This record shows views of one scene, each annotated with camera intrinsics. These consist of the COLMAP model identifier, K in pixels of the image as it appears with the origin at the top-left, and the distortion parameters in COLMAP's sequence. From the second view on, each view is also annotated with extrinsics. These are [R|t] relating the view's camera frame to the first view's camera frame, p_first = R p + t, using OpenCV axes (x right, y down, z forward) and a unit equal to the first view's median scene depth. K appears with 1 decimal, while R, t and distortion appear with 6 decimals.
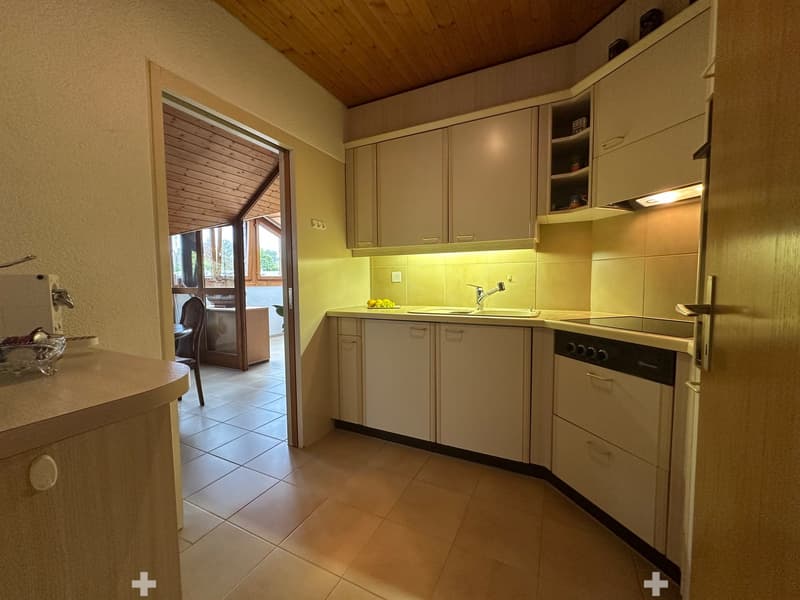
lens RADIAL K [[321.9, 0, 400.0], [0, 321.9, 300.0], [0, 0, 1]] dist [0.000392, -0.000064]
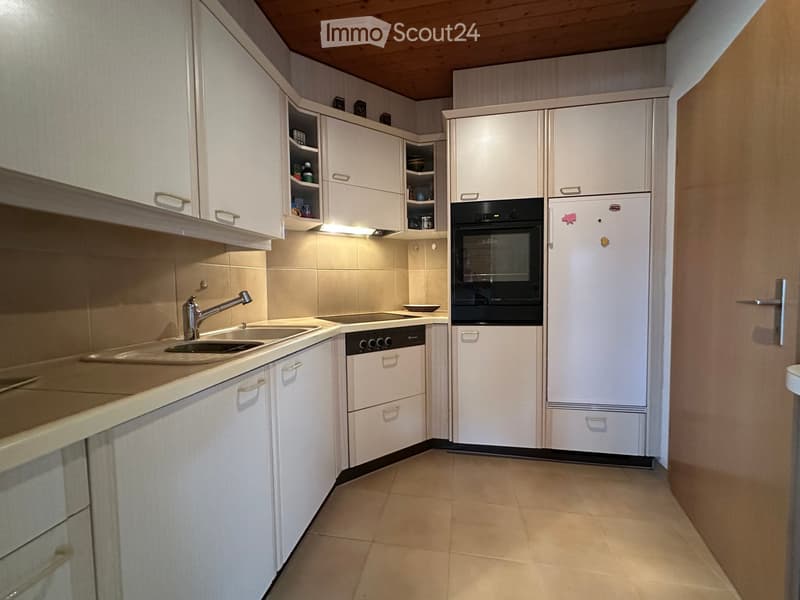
lens RADIAL K [[321.9, 0, 400.0], [0, 321.9, 300.0], [0, 0, 1]] dist [0.000392, -0.000064]
pose [[-0.277856, -0.032397, 0.960076, -0.583126], [0.077619, 0.995406, 0.056052, -0.063350], [-0.957482, 0.090094, -0.274065, 1.101545]]
